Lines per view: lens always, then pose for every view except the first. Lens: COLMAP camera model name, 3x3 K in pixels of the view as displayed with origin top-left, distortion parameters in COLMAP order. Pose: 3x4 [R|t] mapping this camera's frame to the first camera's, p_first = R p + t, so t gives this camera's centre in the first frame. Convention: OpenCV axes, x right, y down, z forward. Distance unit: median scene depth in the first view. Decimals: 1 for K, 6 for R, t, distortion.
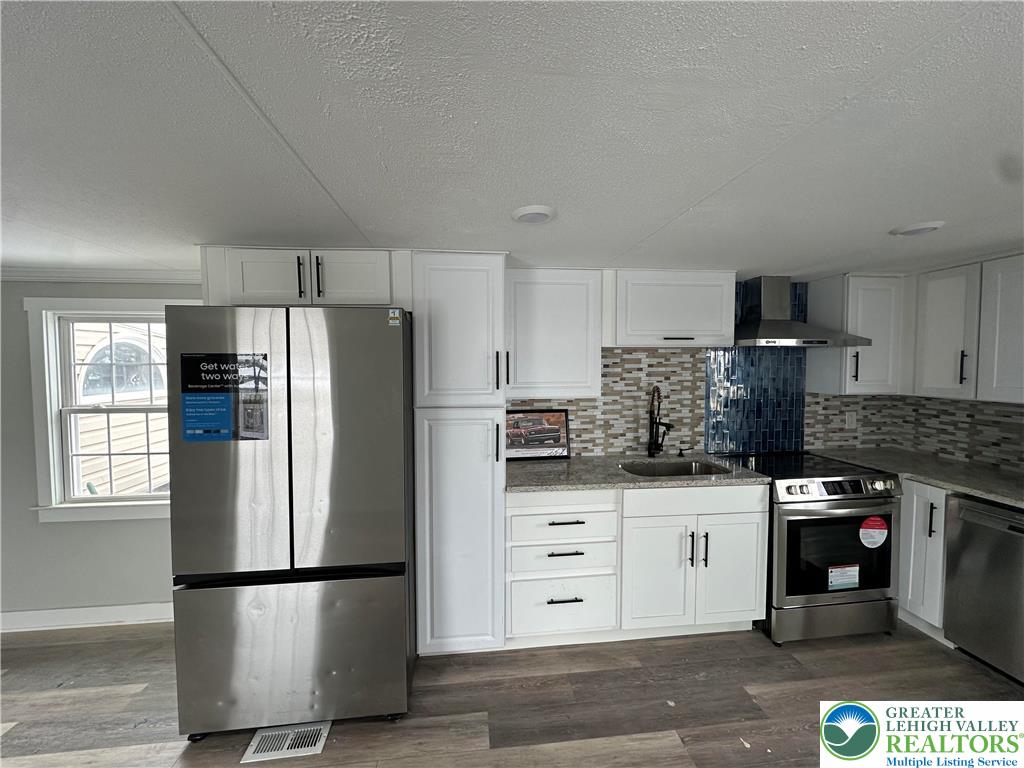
lens RADIAL K [[403.6, 0, 512.6], [0, 403.6, 382.6], [0, 0, 1]] dist [-0.001922, 0.000226]
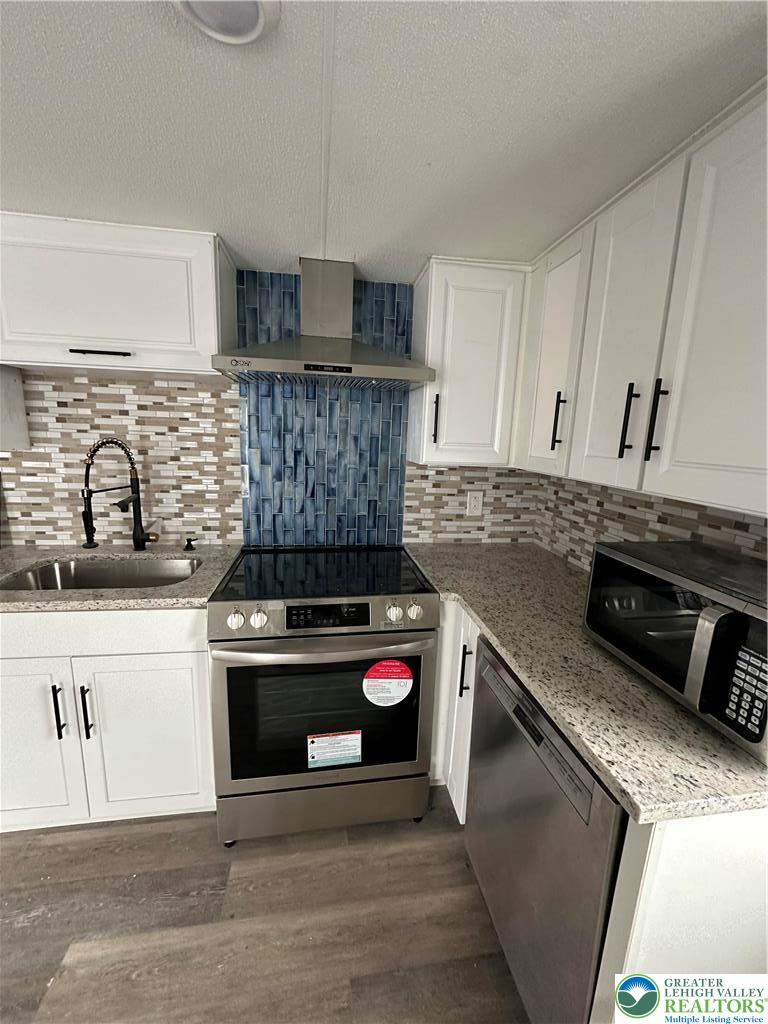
lens RADIAL K [[403.6, 0, 380.7], [0, 403.6, 511.1], [0, 0, 1]] dist [-0.001922, 0.000226]
pose [[0.998303, 0.031986, 0.048662, 0.685295], [-0.038721, 0.988752, 0.144465, 0.012796], [-0.043494, -0.146104, 0.988313, 0.339213]]
